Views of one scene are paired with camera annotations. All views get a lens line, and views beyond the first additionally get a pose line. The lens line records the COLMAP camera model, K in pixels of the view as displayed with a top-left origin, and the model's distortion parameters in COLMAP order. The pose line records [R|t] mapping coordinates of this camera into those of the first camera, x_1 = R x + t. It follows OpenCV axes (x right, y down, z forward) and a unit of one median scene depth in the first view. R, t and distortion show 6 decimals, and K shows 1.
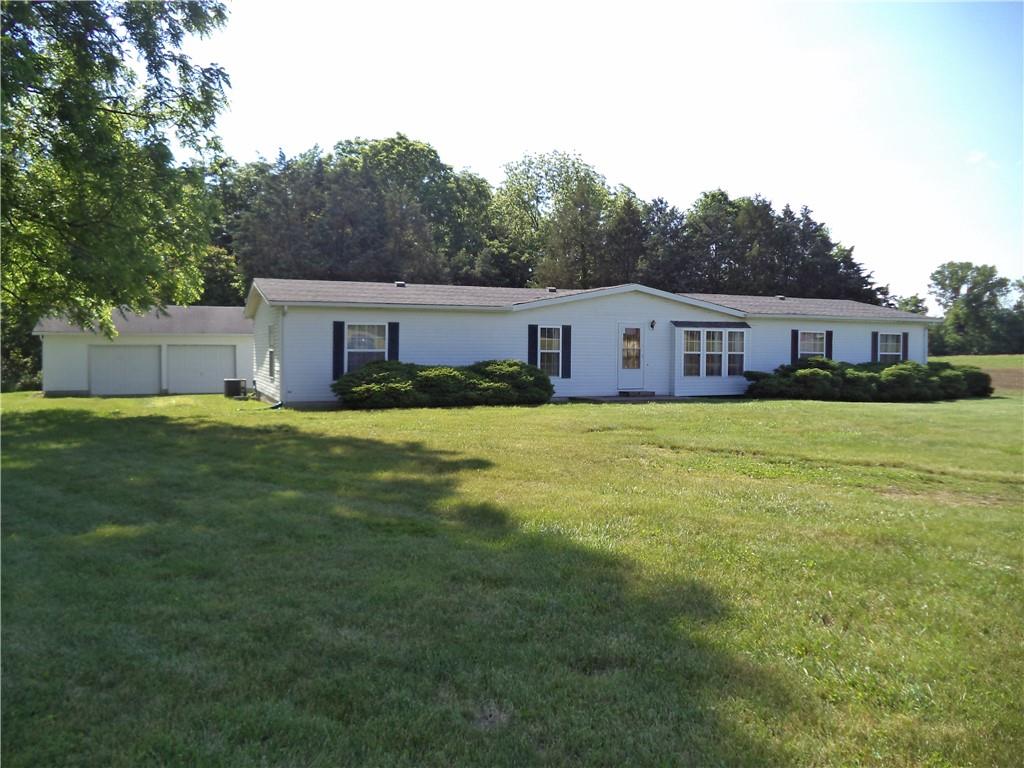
lens RADIAL K [[825.9, 0, 517.7], [0, 825.9, 382.6], [0, 0, 1]] dist [-0.027812, 0.002375]
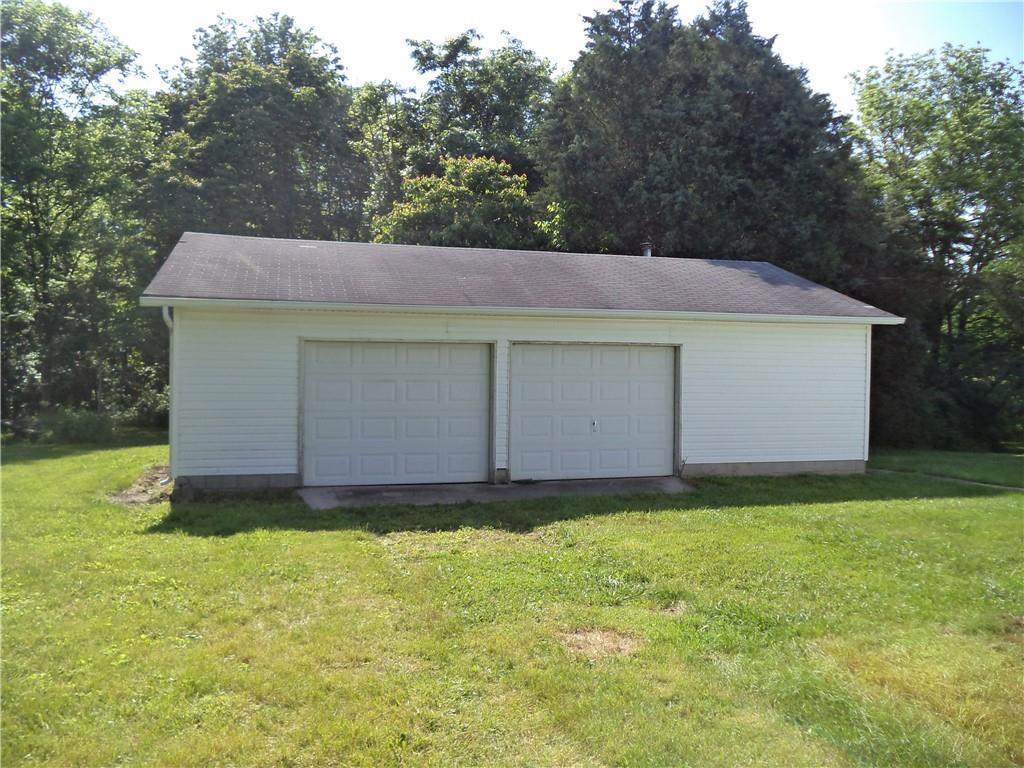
lens RADIAL K [[825.9, 0, 517.7], [0, 825.9, 382.6], [0, 0, 1]] dist [-0.027812, 0.002375]
pose [[0.991993, 0.012064, -0.125715, -0.492110], [-0.013348, 0.999867, -0.009378, -0.032923], [0.125585, 0.010981, 0.992022, 0.844963]]
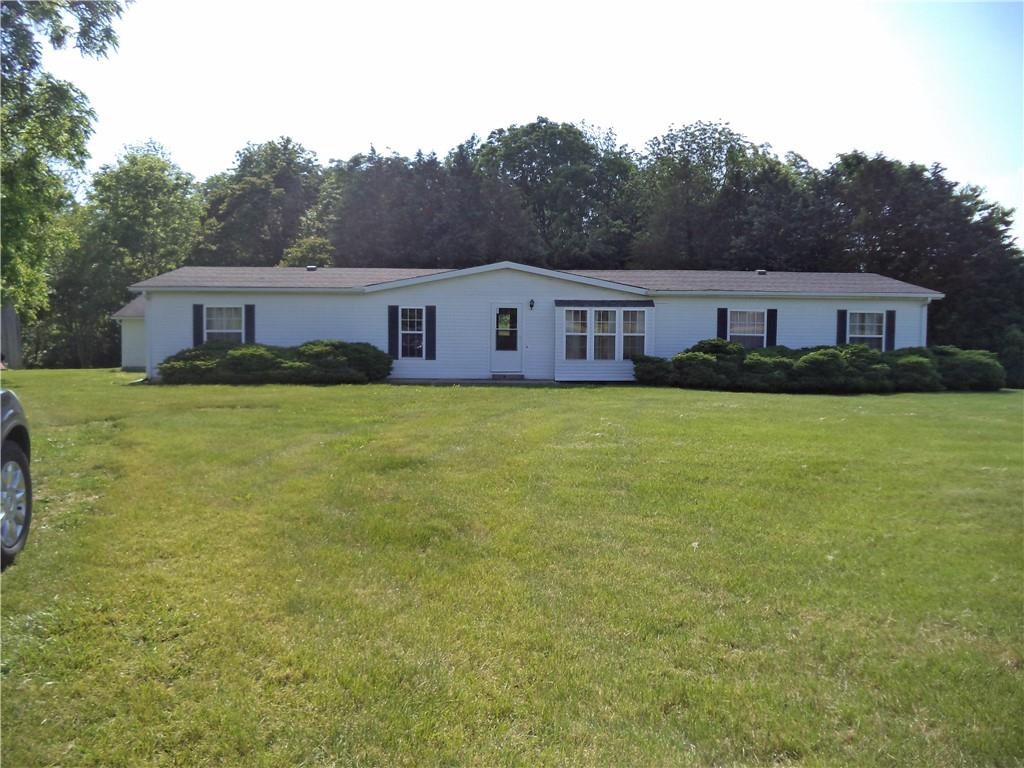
lens RADIAL K [[825.9, 0, 517.7], [0, 825.9, 382.6], [0, 0, 1]] dist [-0.027812, 0.002375]
pose [[0.934956, 0.022367, -0.354059, 0.475392], [-0.015921, 0.999650, 0.021110, -0.000386], [0.354407, -0.014100, 0.934985, 0.109519]]
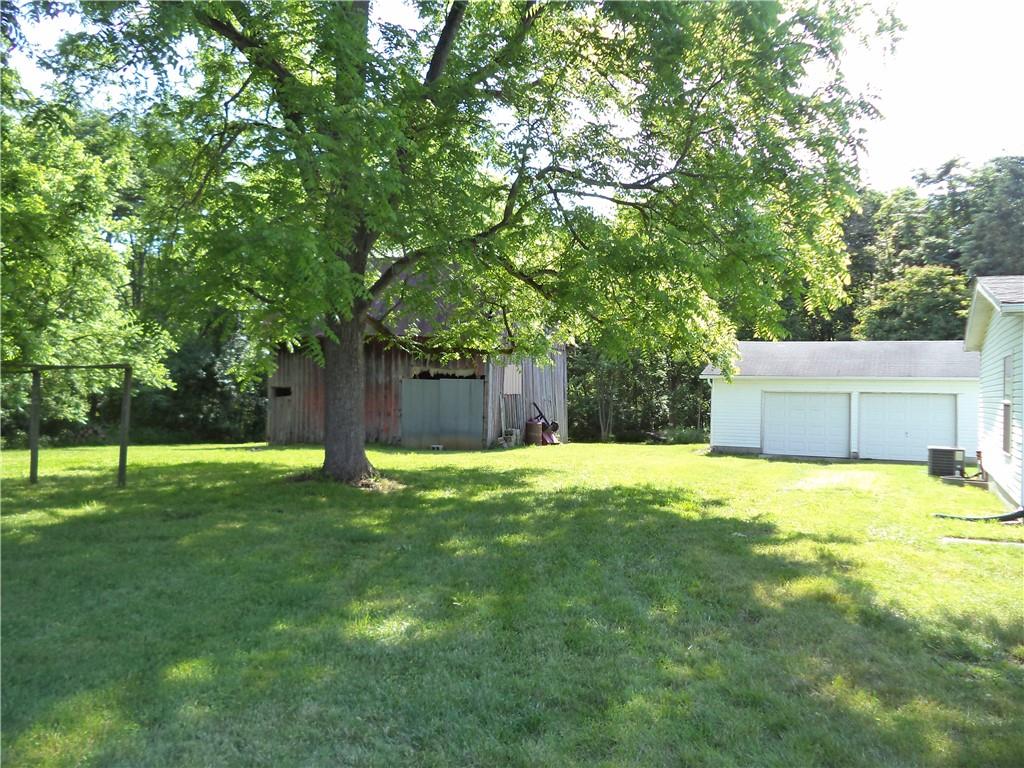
lens RADIAL K [[825.9, 0, 517.7], [0, 825.9, 382.6], [0, 0, 1]] dist [-0.027812, 0.002375]
pose [[0.665775, -0.000599, -0.746152, -0.098015], [-0.043069, 0.998302, -0.039231, -0.015551], [0.744909, 0.058255, 0.664618, 0.351833]]
